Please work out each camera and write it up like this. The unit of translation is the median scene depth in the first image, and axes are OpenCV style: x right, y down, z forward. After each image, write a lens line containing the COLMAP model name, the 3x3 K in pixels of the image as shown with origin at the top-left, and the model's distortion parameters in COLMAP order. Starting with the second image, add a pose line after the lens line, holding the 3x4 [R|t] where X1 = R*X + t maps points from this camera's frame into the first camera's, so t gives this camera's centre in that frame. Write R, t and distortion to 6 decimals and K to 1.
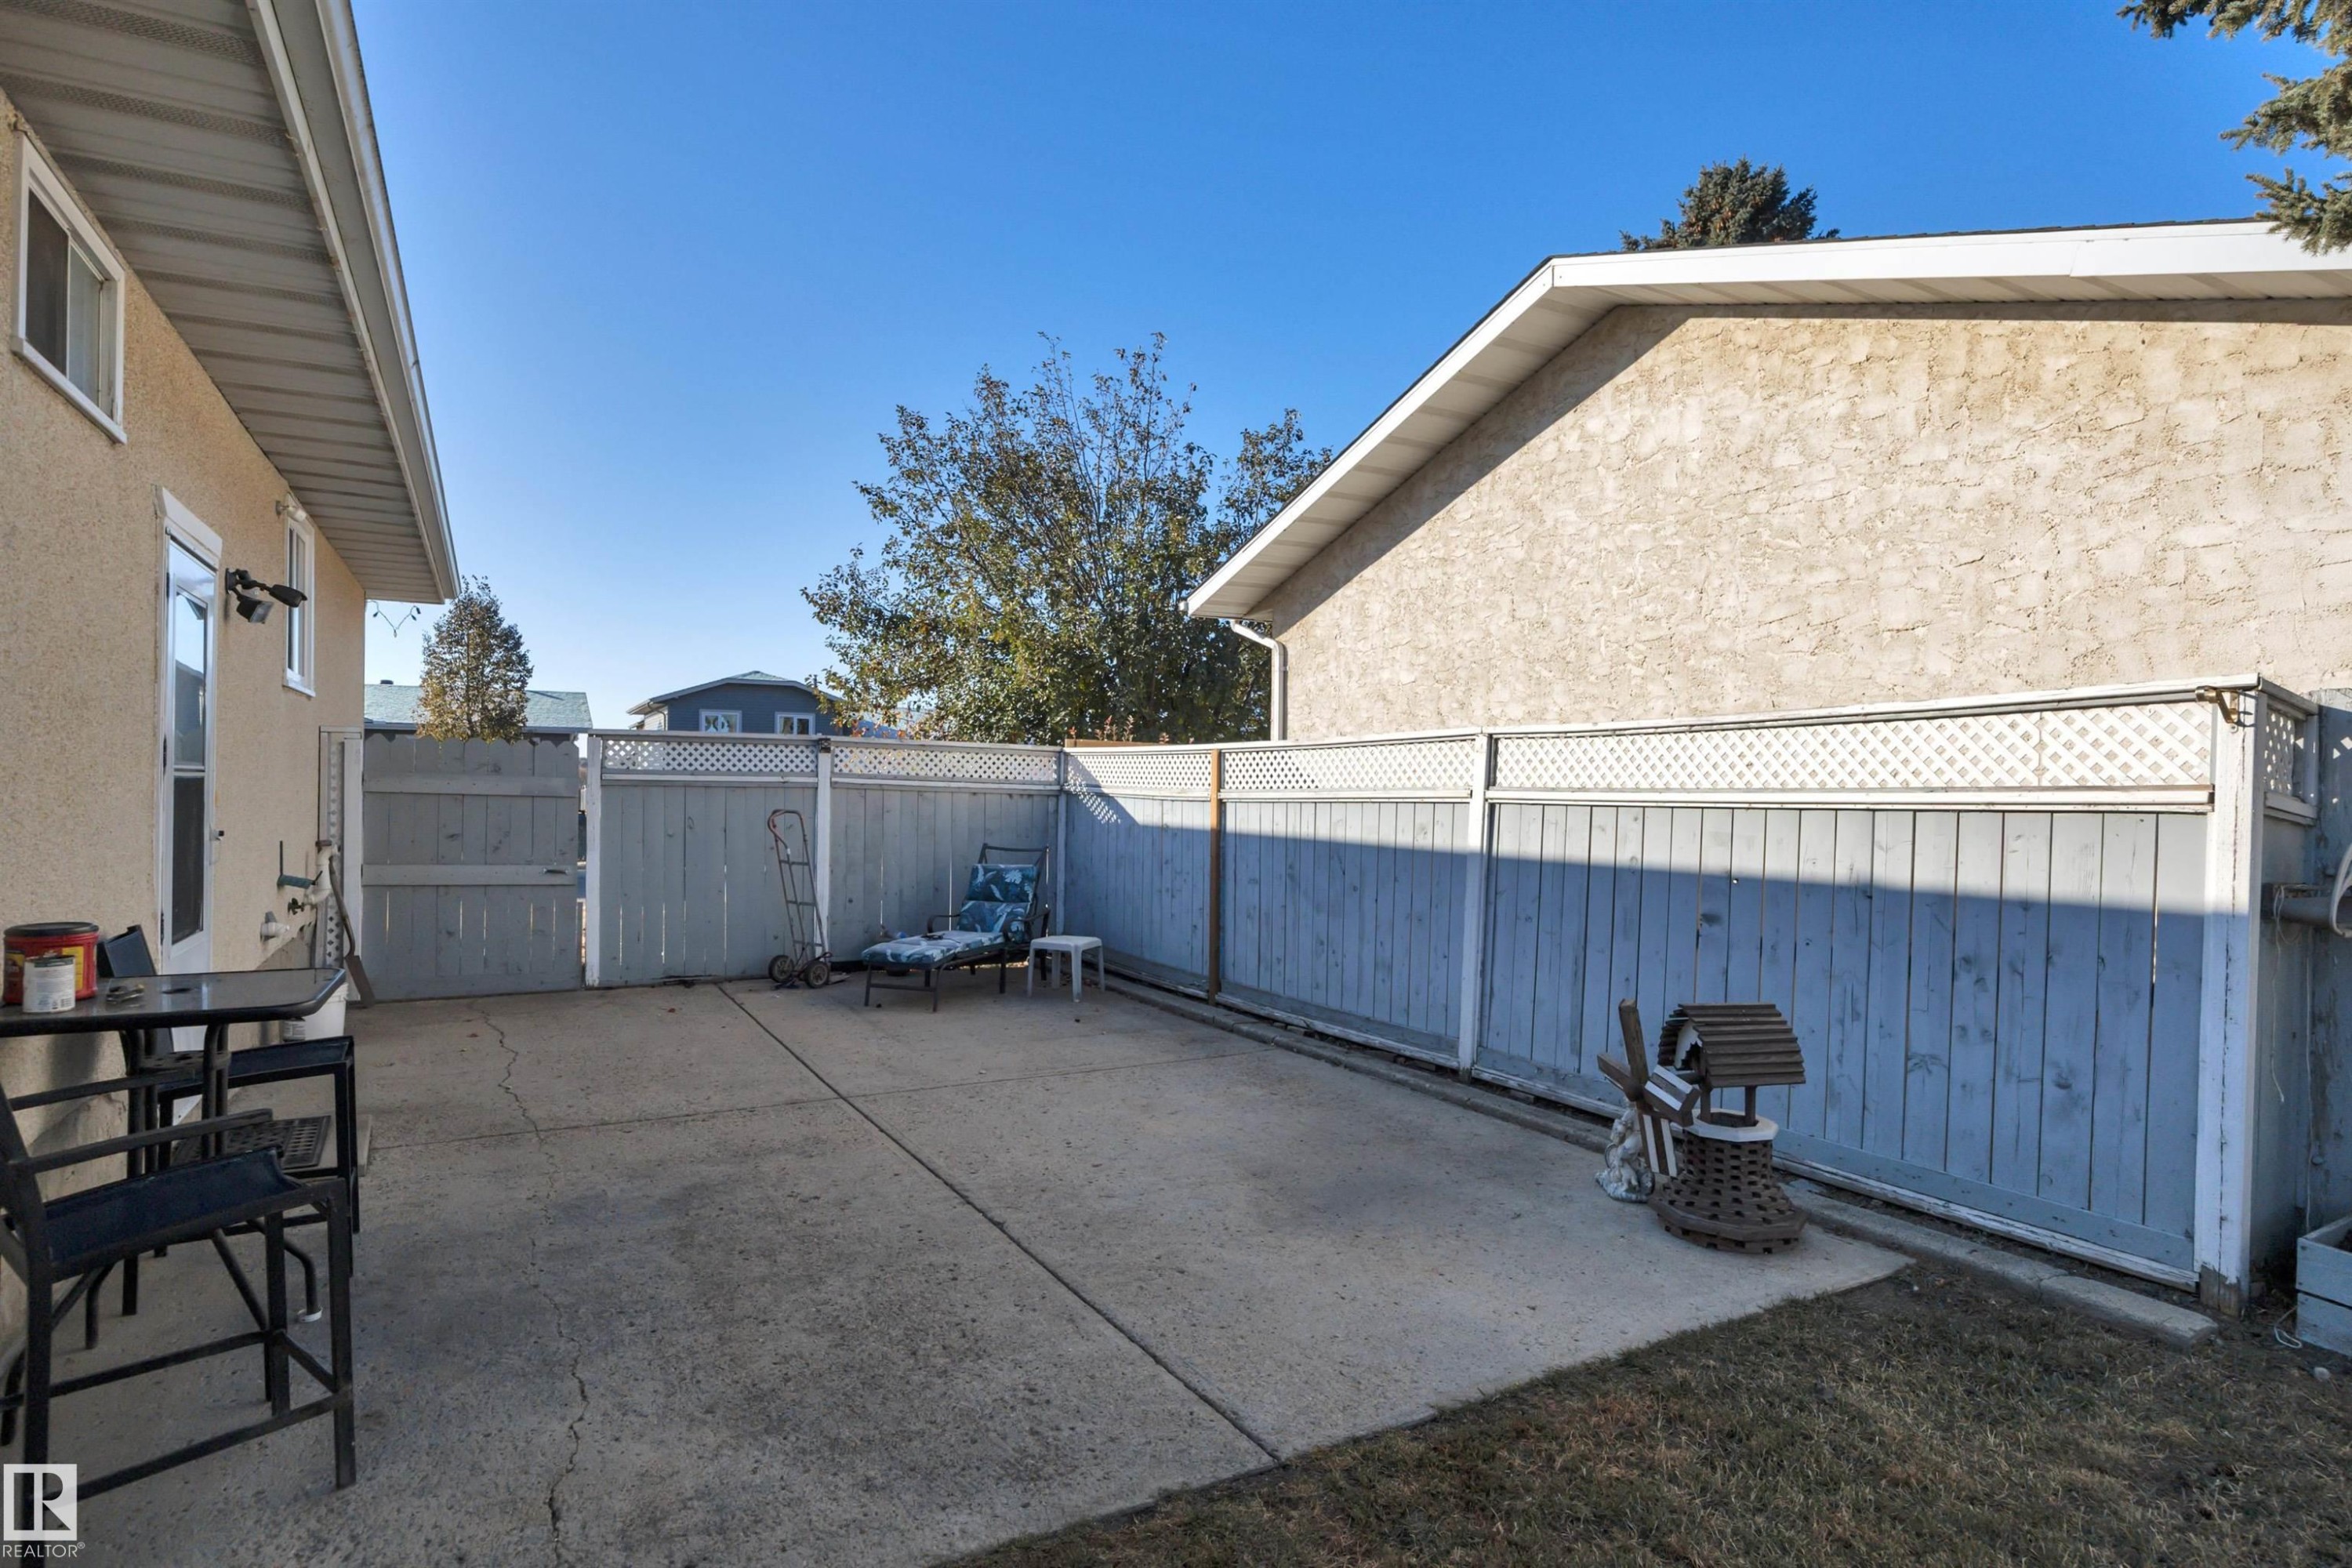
lens RADIAL K [[1202.4, 0, 1169.7], [0, 1202.4, 790.1], [0, 0, 1]] dist [-0.002653, -0.000515]
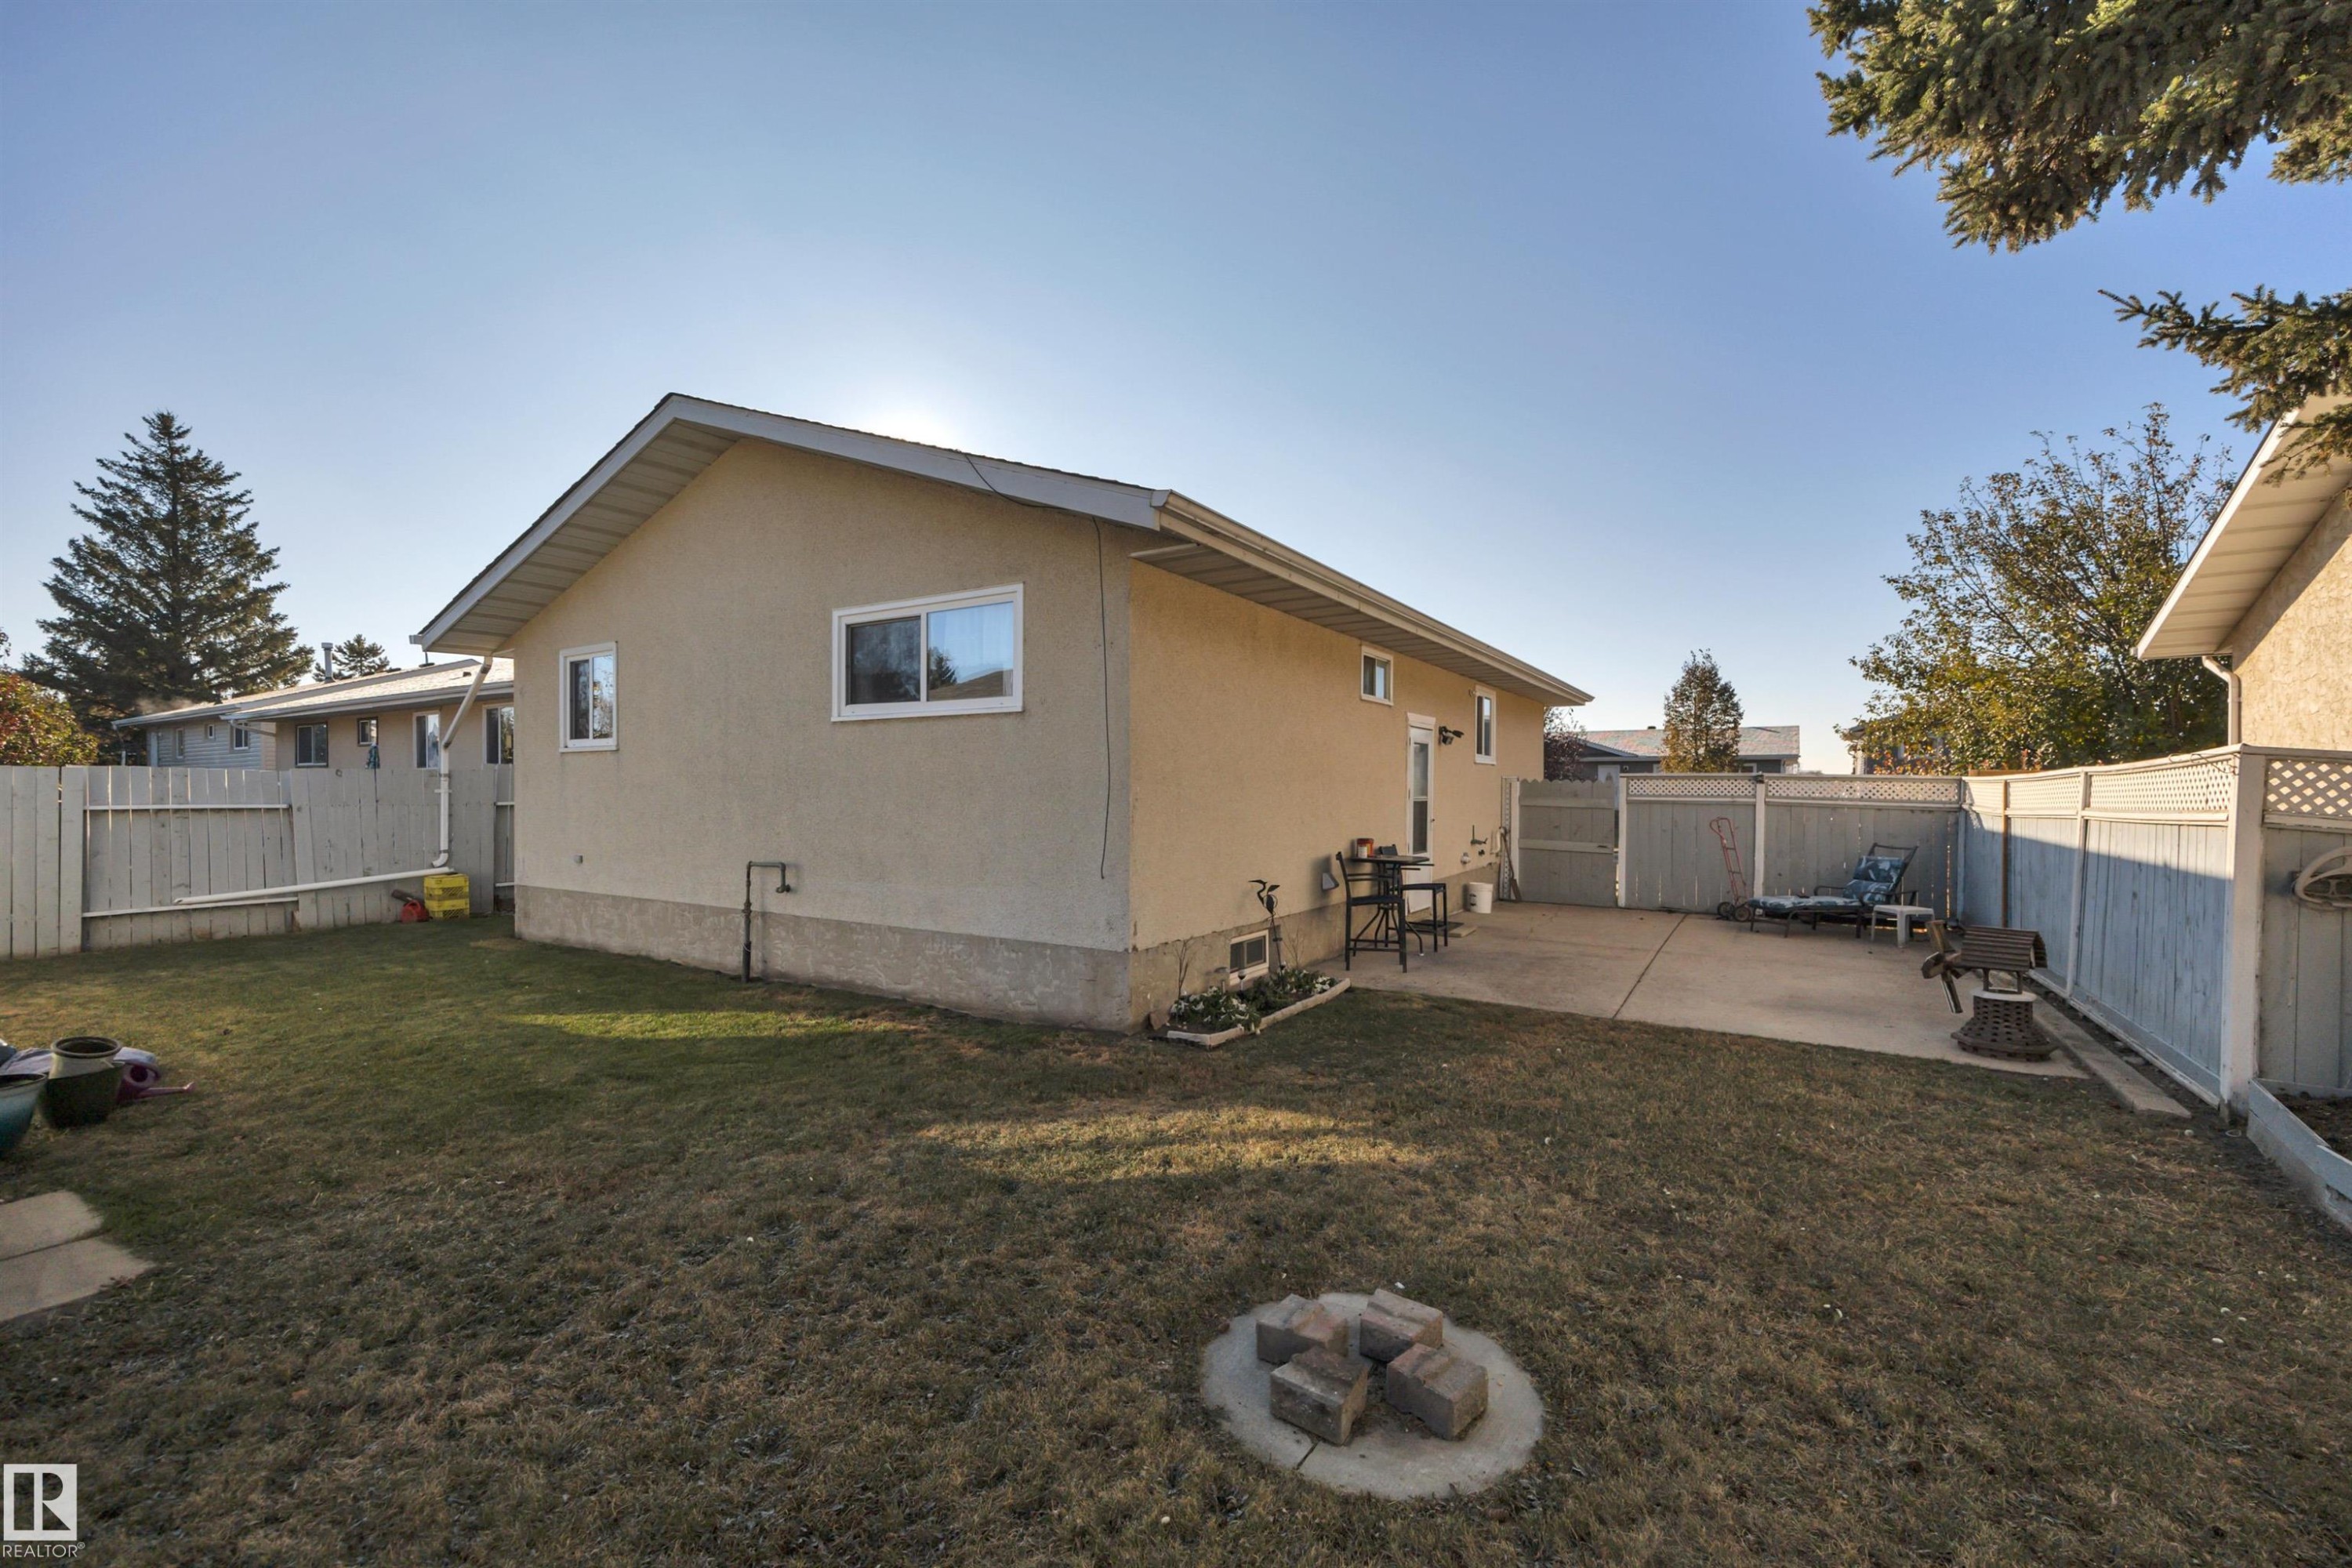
lens RADIAL K [[974.2, 0, 1175.5], [0, 974.2, 779.3], [0, 0, 1]] dist [-0.001461, 0.000010]
pose [[0.483079, -0.015783, -0.875435, 0.465193], [-0.004572, 0.999778, -0.020548, -0.005398], [0.875565, 0.013929, 0.482900, -0.328407]]
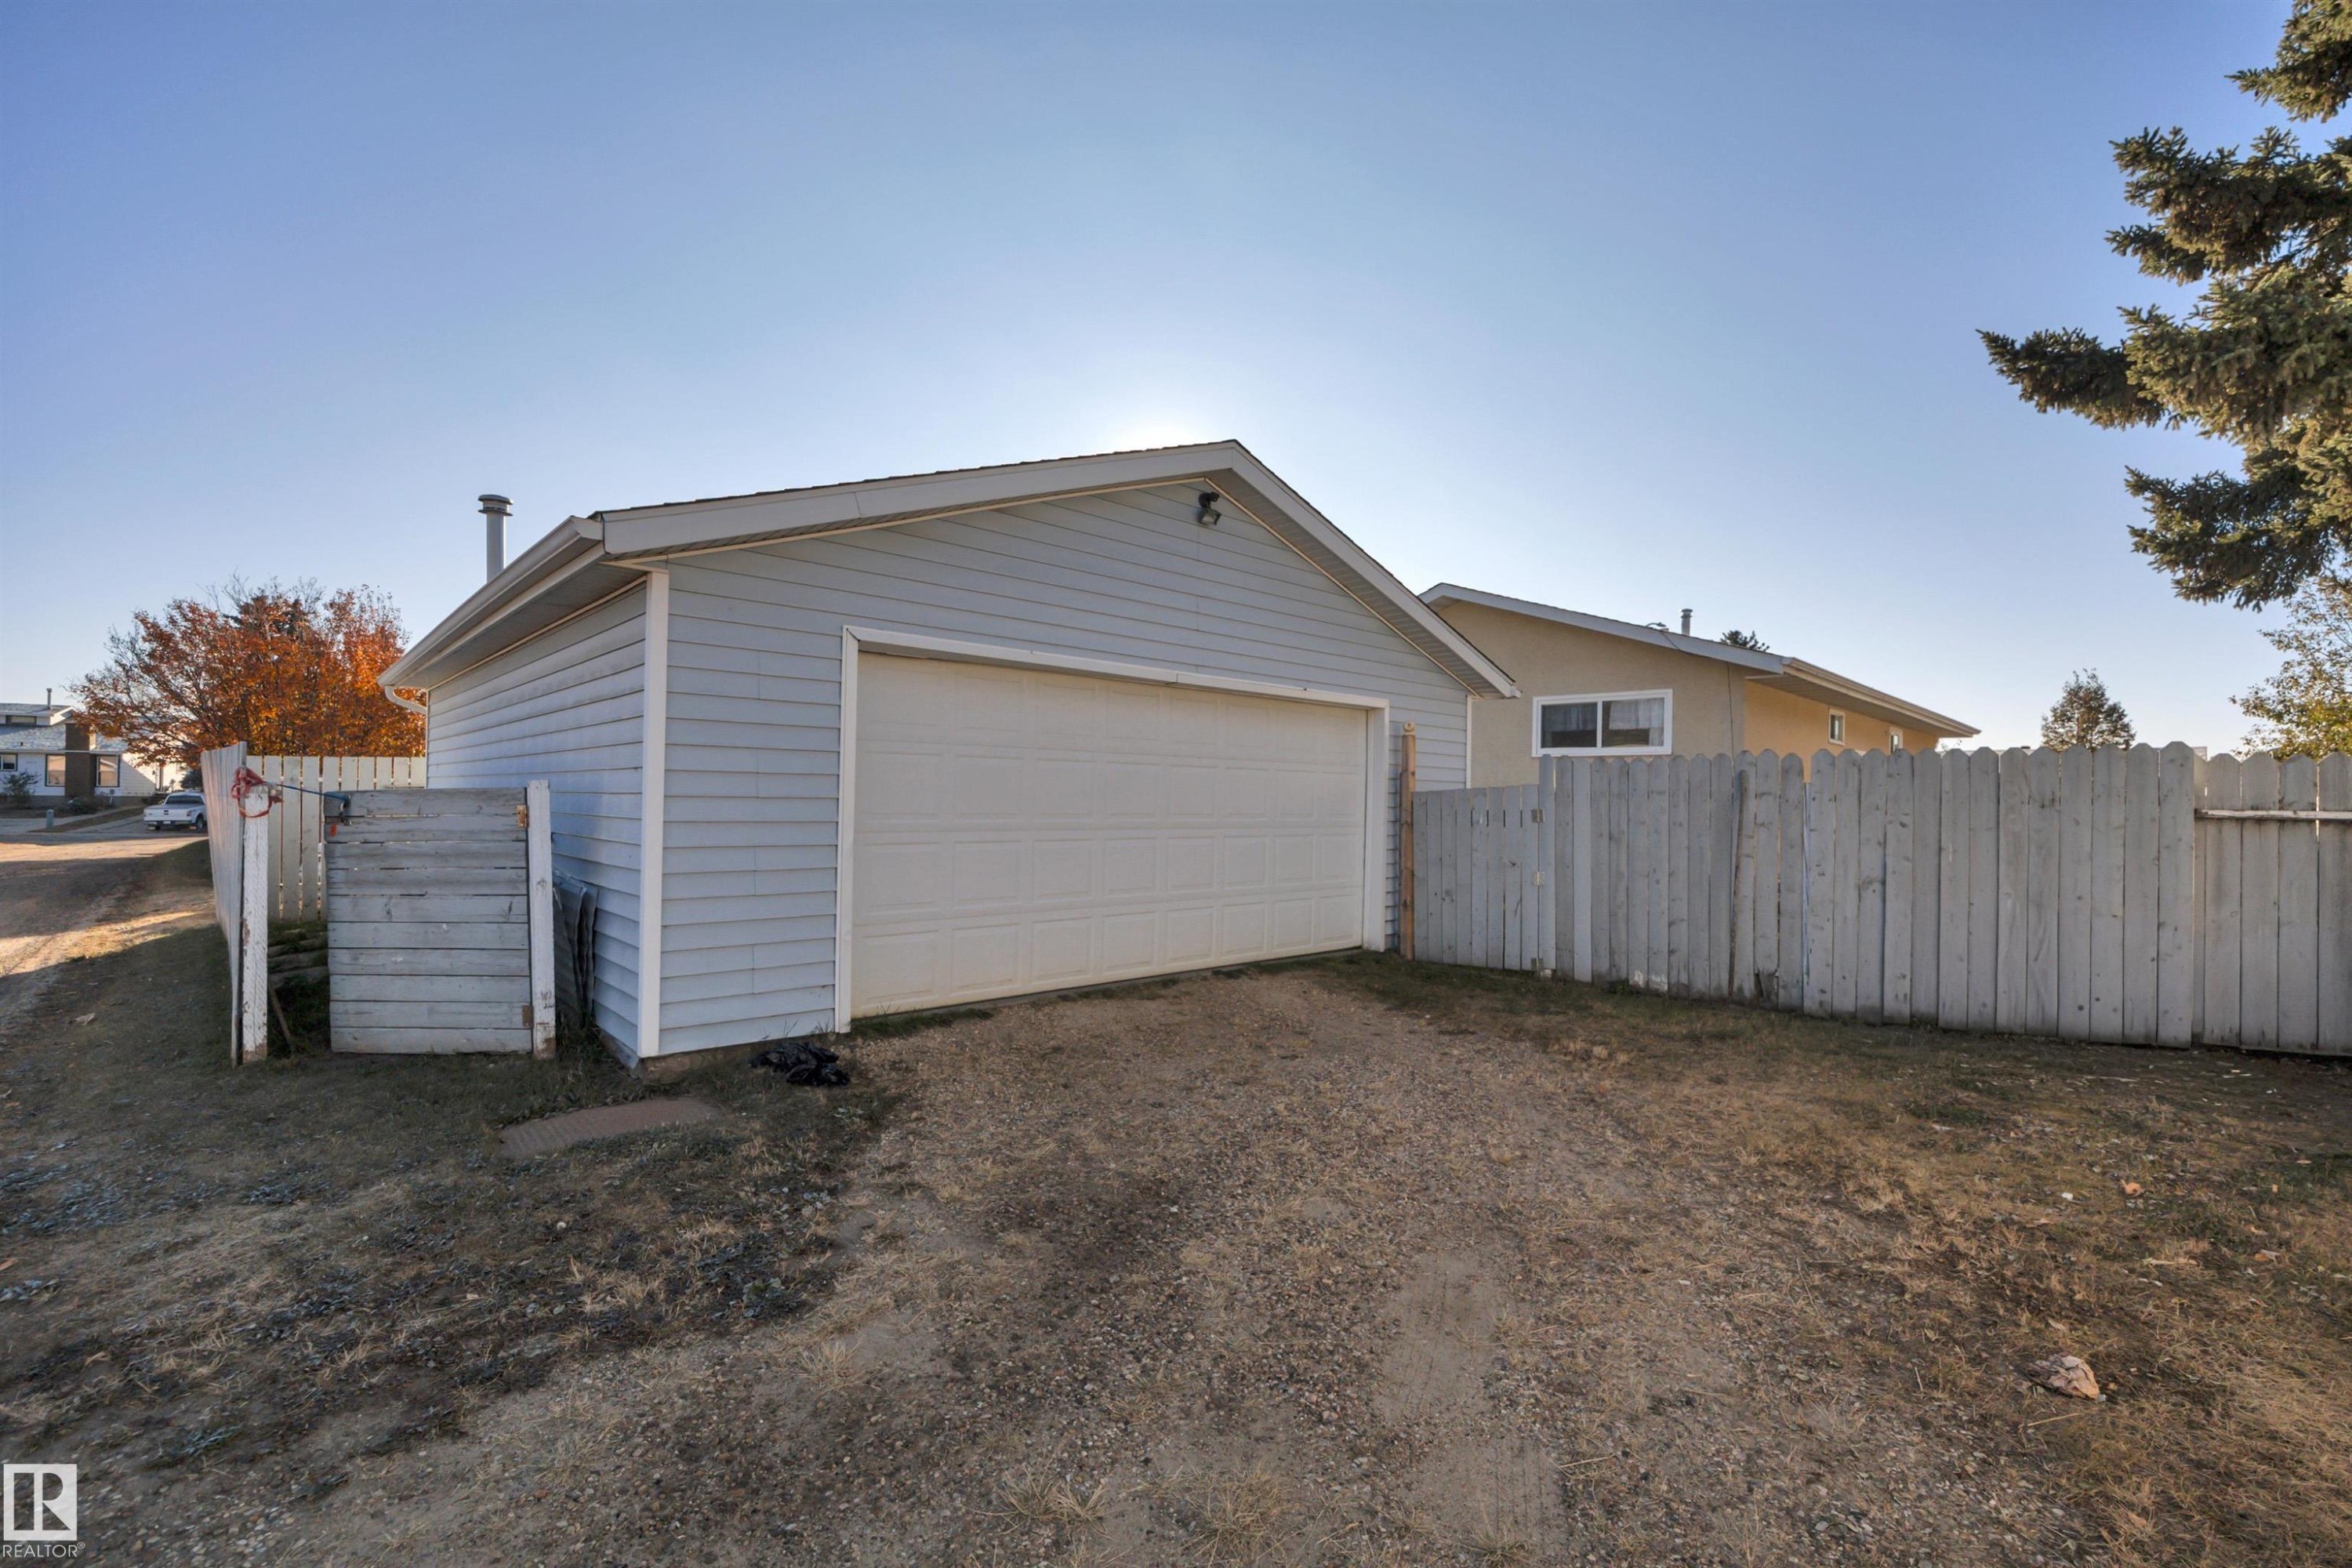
lens RADIAL K [[997.3, 0, 1176.0], [0, 997.3, 784.0], [0, 0, 1]] dist [-0.018465, 0.000056]
pose [[0.248552, -0.018693, -0.968438, 0.962634], [-0.024999, 0.999357, -0.025706, 0.025847], [0.968296, 0.030599, 0.247925, -1.084816]]
